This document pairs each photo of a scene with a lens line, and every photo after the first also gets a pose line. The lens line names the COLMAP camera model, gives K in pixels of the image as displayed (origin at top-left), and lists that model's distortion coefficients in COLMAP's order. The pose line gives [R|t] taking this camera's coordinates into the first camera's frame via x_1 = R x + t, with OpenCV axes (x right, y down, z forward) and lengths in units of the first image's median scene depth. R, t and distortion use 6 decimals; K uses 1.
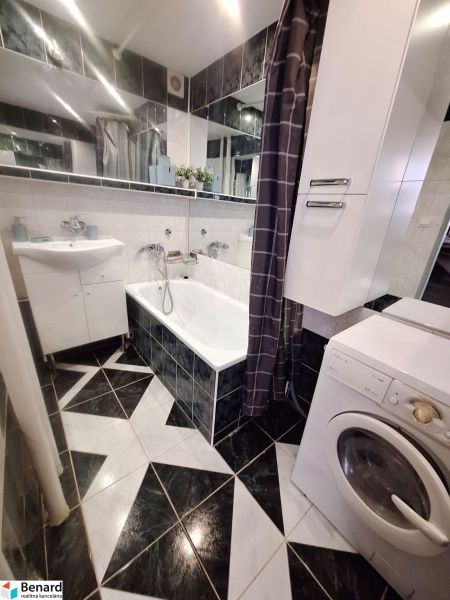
lens RADIAL K [[236.2, 0, 223.8], [0, 236.2, 298.5], [0, 0, 1]] dist [0.000265, 0.000931]
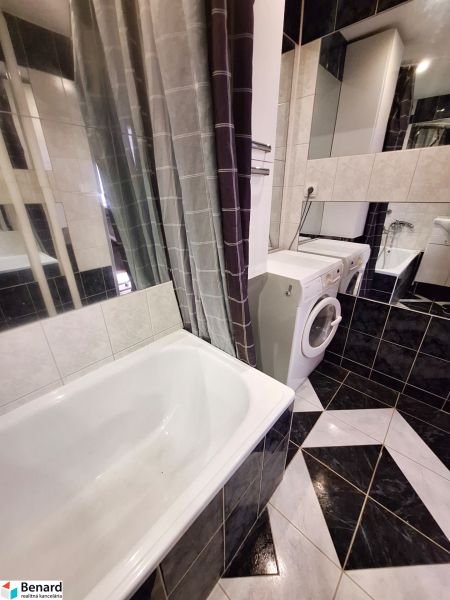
lens RADIAL K [[236.2, 0, 225.9], [0, 236.2, 302.6], [0, 0, 1]] dist [0.000265, 0.000931]
pose [[-0.153574, -0.453693, 0.877825, -0.341942], [0.345644, 0.807578, 0.477857, -0.244109], [-0.925713, 0.376802, 0.032793, 0.673411]]
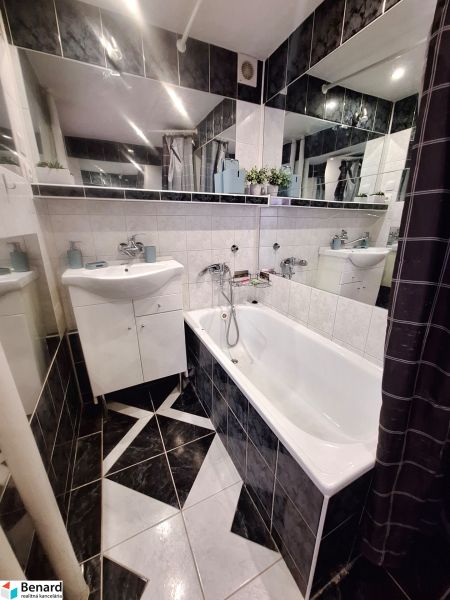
lens RADIAL K [[236.2, 0, 226.9], [0, 236.2, 299.1], [0, 0, 1]] dist [0.000265, 0.000931]
pose [[0.970902, 0.002782, -0.239460, -0.077361], [-0.015467, 0.998573, -0.051113, -0.076645], [0.238976, 0.053329, 0.969560, 0.241233]]
